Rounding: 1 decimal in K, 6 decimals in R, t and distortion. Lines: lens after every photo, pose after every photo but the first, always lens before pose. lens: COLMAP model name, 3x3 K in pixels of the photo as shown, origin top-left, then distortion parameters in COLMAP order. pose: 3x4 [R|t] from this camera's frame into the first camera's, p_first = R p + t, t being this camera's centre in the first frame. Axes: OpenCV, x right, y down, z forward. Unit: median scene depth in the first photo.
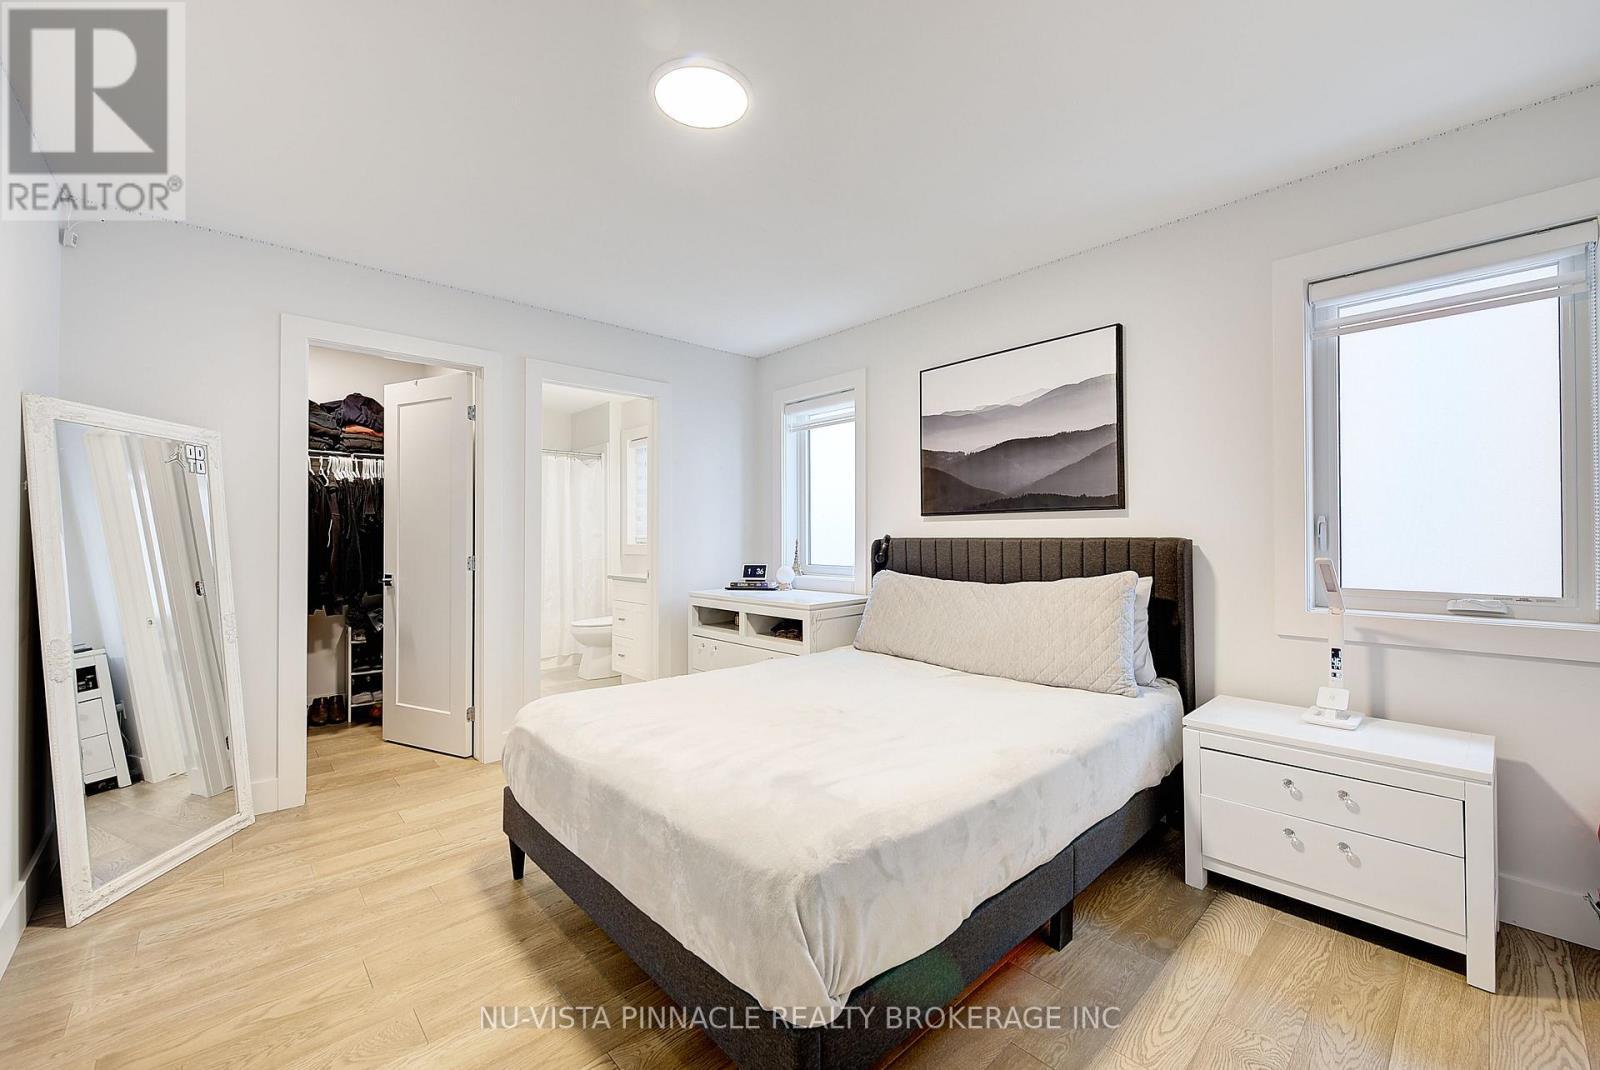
lens RADIAL K [[678.8, 0, 773.6], [0, 678.8, 534.8], [0, 0, 1]] dist [0.000955, -0.000335]
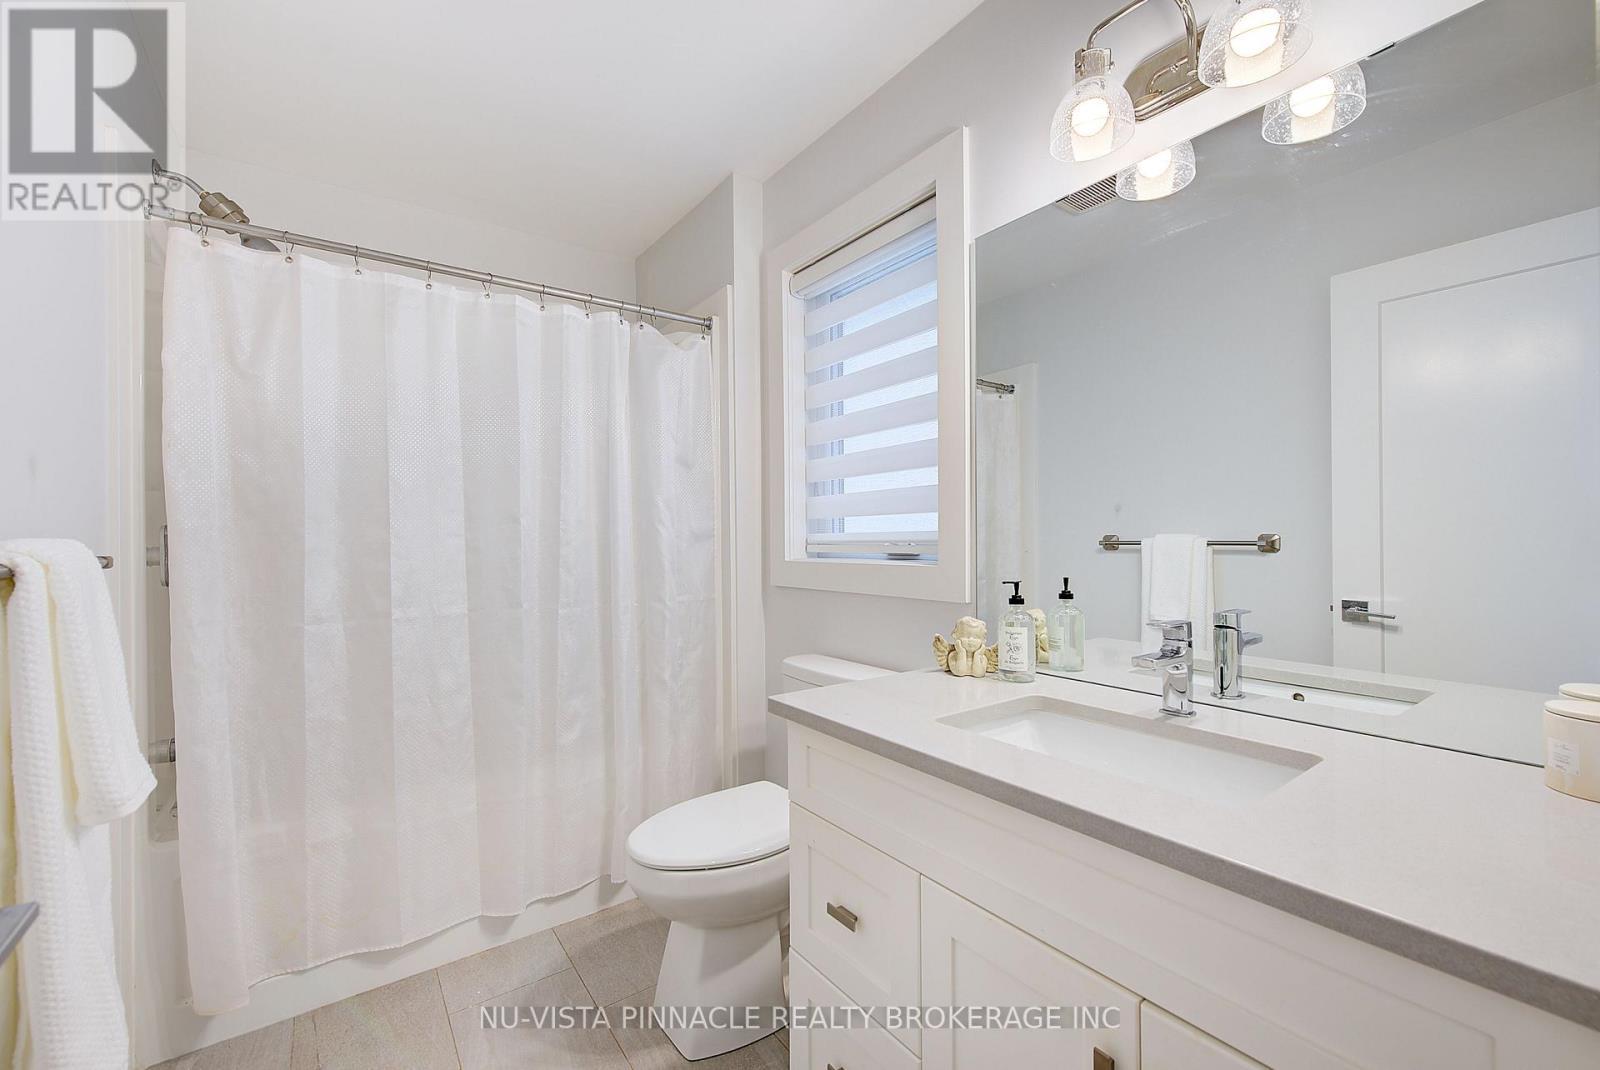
lens RADIAL K [[678.8, 0, 773.6], [0, 678.8, 534.8], [0, 0, 1]] dist [0.000955, -0.000335]
pose [[0.995485, -0.006125, -0.094718, -0.189366], [0.006311, 0.999979, 0.001664, 0.000028], [0.094706, -0.002254, 0.995503, 0.647045]]
